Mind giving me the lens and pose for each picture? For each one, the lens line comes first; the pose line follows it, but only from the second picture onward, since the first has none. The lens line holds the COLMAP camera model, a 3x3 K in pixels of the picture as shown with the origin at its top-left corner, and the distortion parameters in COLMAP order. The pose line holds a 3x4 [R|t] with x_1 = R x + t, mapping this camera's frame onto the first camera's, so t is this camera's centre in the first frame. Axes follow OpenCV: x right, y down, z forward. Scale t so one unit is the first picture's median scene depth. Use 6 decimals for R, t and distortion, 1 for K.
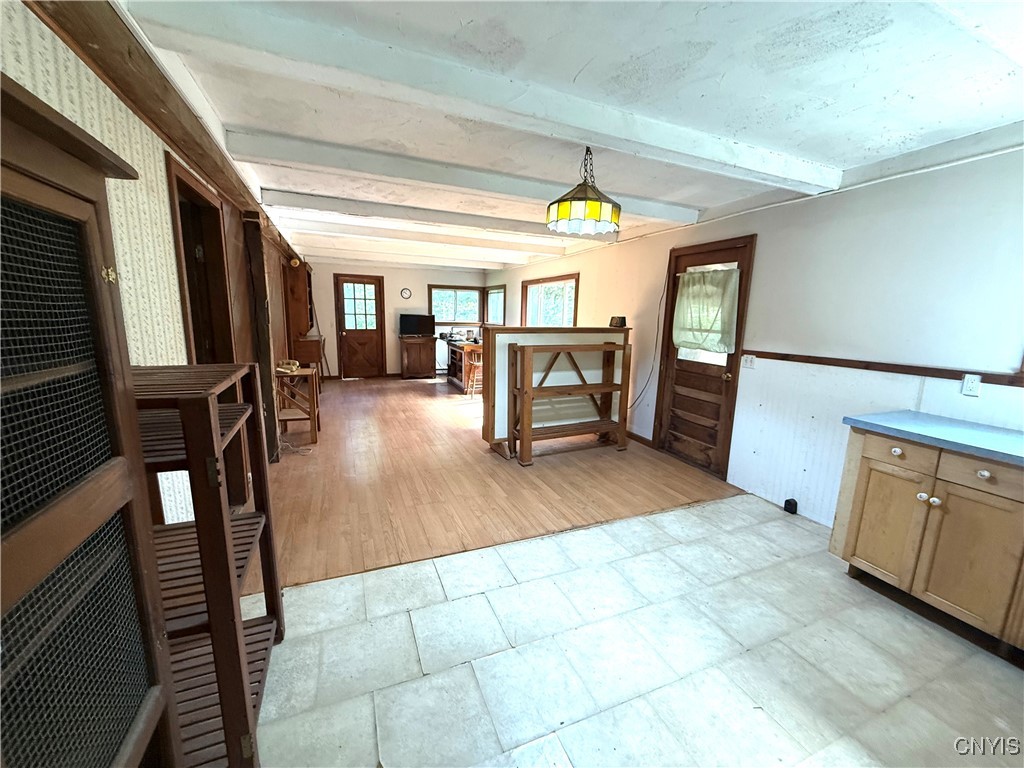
lens RADIAL K [[406.7, 0, 511.7], [0, 406.7, 384.7], [0, 0, 1]] dist [-0.001812, 0.000690]
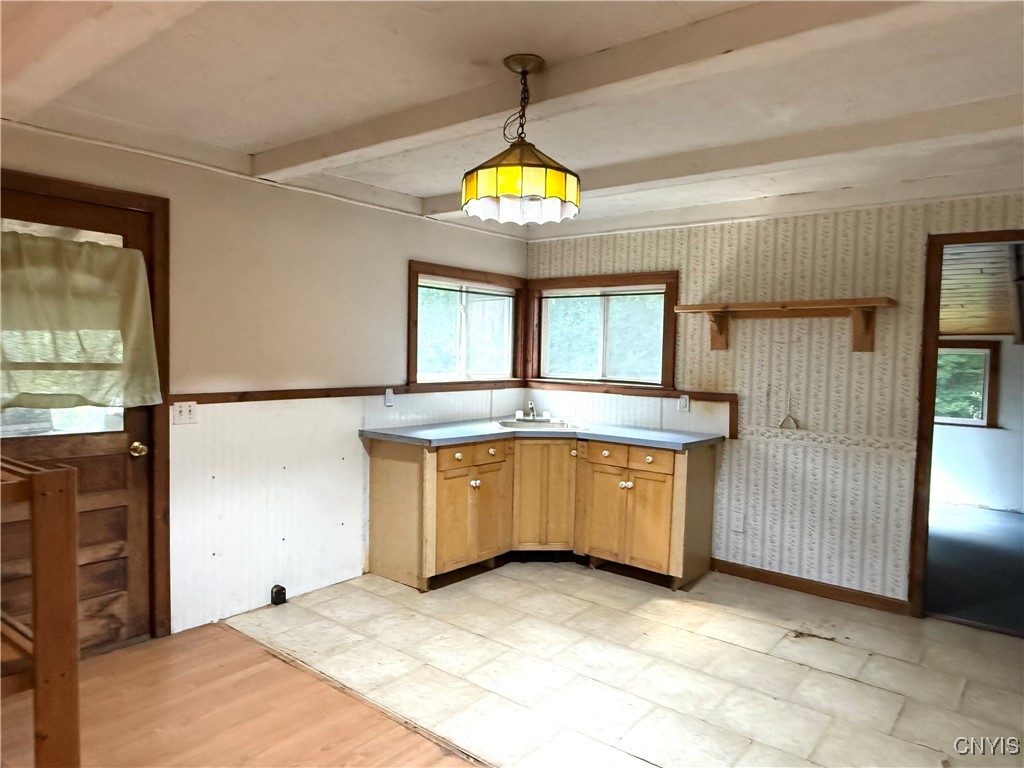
lens RADIAL K [[668.7, 0, 507.0], [0, 668.7, 384.6], [0, 0, 1]] dist [-0.001001, -0.001773]
pose [[-0.467346, -0.083718, 0.880102, -0.209765], [0.115887, 0.981115, 0.154865, -0.083522], [-0.876446, 0.174368, -0.448819, 0.438251]]
